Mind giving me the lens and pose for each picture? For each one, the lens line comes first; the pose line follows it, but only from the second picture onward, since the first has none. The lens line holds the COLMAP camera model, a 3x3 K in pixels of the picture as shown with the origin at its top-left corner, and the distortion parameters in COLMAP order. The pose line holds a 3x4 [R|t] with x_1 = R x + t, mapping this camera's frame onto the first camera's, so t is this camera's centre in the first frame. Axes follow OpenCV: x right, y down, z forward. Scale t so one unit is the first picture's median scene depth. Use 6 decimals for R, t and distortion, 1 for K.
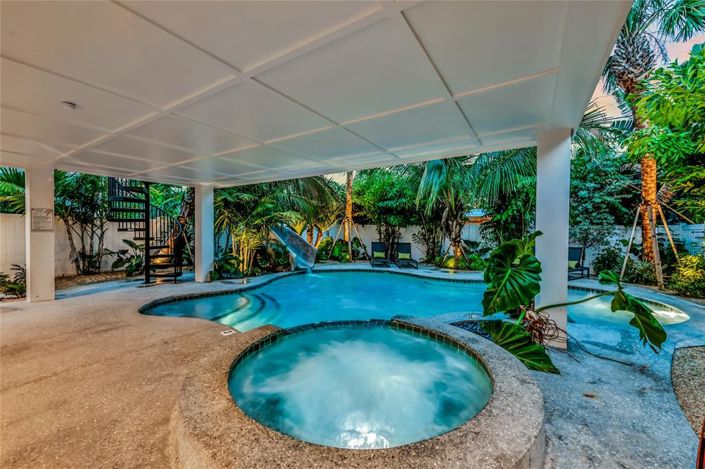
lens RADIAL K [[282.4, 0, 348.9], [0, 282.4, 234.3], [0, 0, 1]] dist [0.003044, 0.000362]
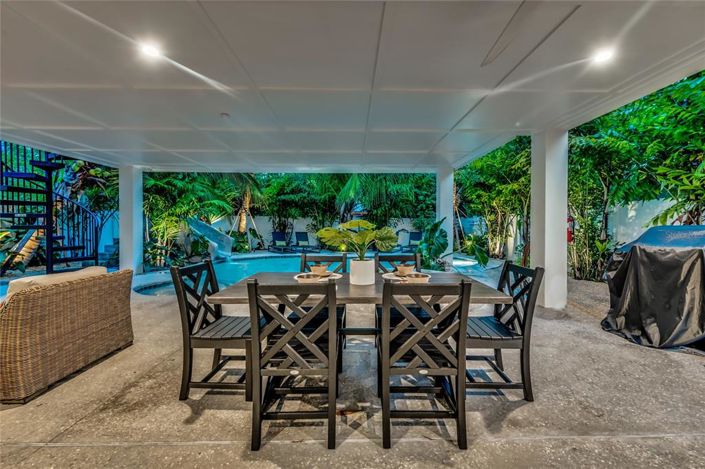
lens RADIAL K [[295.9, 0, 354.5], [0, 295.9, 231.5], [0, 0, 1]] dist [-0.001104, -0.000464]
pose [[0.828659, -0.011886, 0.559628, -0.353543], [0.008325, 0.999926, 0.008909, 0.021734], [-0.559692, -0.002724, 0.828696, -0.132470]]
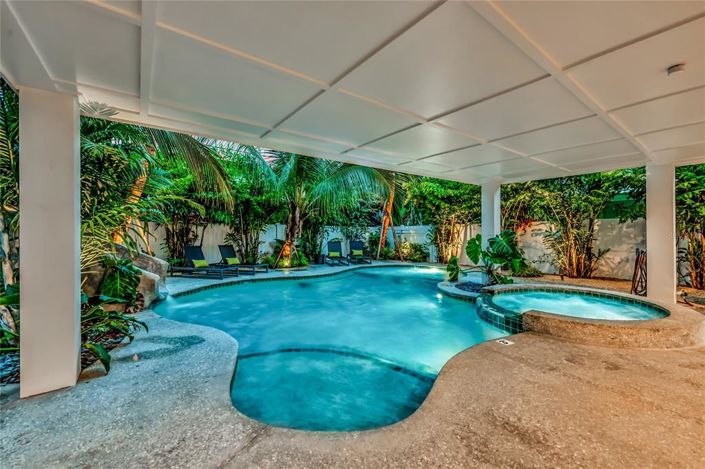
lens RADIAL K [[295.9, 0, 350.3], [0, 295.9, 233.2], [0, 0, 1]] dist [-0.001104, -0.000464]
pose [[0.332862, -0.007643, 0.942944, -0.905197], [0.008258, 0.999952, 0.005191, -0.005638], [-0.942939, 0.006059, 0.332910, 0.701489]]
